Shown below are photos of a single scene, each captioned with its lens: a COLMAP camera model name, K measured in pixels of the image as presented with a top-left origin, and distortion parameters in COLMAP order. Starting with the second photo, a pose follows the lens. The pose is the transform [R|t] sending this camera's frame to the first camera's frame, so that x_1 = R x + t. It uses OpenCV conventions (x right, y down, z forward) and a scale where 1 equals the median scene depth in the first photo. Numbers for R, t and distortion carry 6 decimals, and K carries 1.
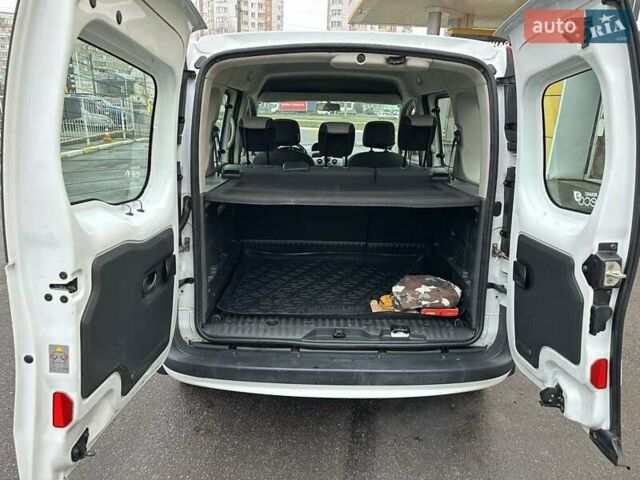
lens RADIAL K [[450.9, 0, 318.7], [0, 450.9, 239.4], [0, 0, 1]] dist [0.074460, -0.094843]
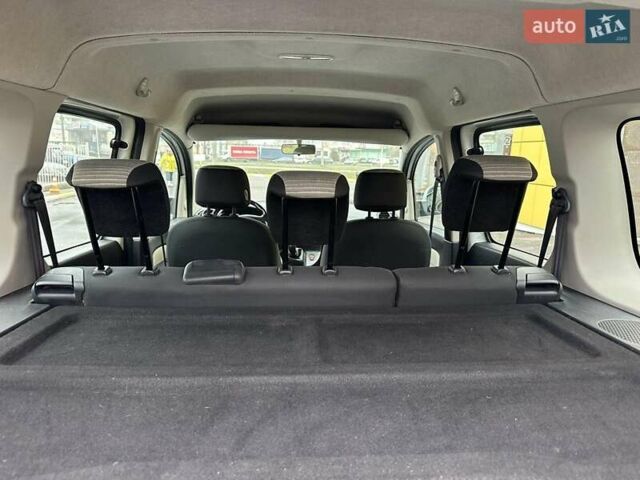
lens RADIAL K [[450.9, 0, 318.7], [0, 450.9, 239.4], [0, 0, 1]] dist [0.074460, -0.094843]
pose [[0.998778, -0.010921, 0.048192, 0.031552], [0.015735, 0.994794, -0.100682, -0.167672], [-0.046842, 0.101317, 0.993751, 0.643086]]
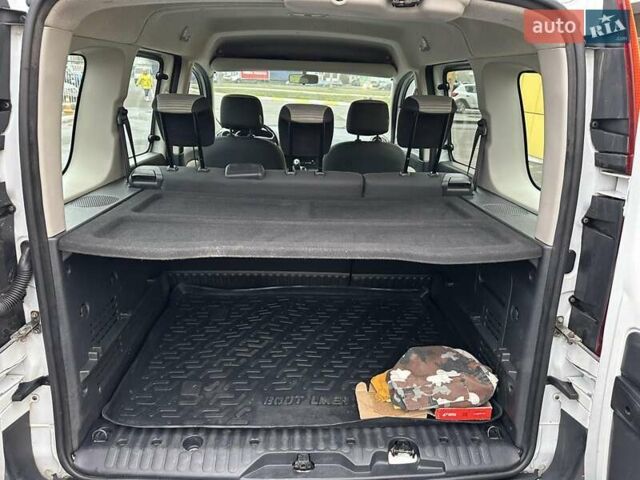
lens RADIAL K [[450.2, 0, 323.9], [0, 450.2, 235.0], [0, 0, 1]] dist [0.114120, -0.202082]
pose [[0.999033, 0.001955, 0.043923, 0.041074], [-0.004095, 0.998806, 0.048690, -0.113810], [-0.043775, -0.048823, 0.997848, 0.369891]]
